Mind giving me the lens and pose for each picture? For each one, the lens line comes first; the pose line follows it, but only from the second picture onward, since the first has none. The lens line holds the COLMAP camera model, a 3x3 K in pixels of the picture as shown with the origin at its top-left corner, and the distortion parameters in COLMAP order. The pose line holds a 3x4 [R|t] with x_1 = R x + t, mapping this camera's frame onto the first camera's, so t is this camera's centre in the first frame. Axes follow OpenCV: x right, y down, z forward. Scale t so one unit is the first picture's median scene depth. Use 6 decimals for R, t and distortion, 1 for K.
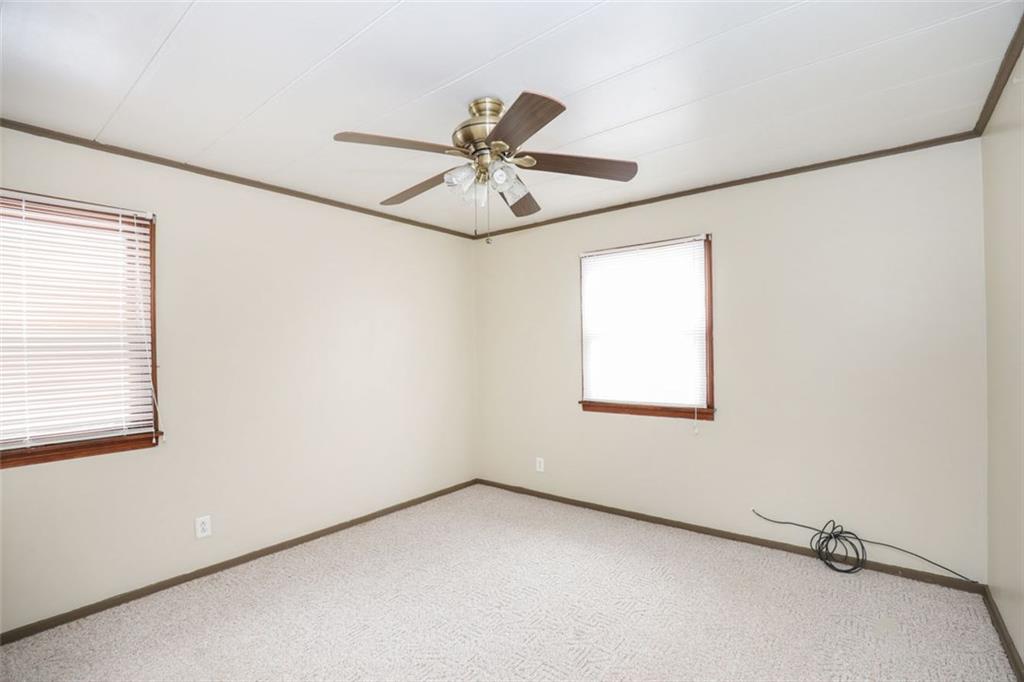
lens RADIAL K [[466.9, 0, 526.9], [0, 466.9, 343.3], [0, 0, 1]] dist [-0.027997, 0.000018]
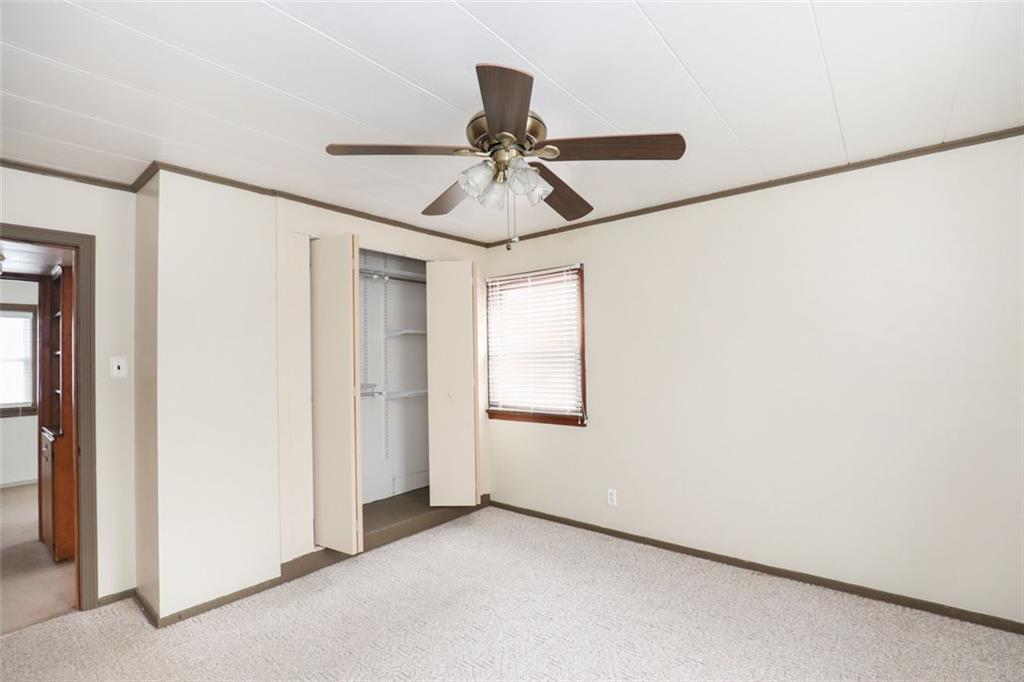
lens RADIAL K [[465.3, 0, 521.3], [0, 465.3, 346.7], [0, 0, 1]] dist [-0.035539, 0.007549]
pose [[-0.022579, -0.013551, -0.999653, 0.649424], [0.023039, 0.999636, -0.014071, -0.007615], [0.999480, -0.023349, -0.022258, 0.856899]]
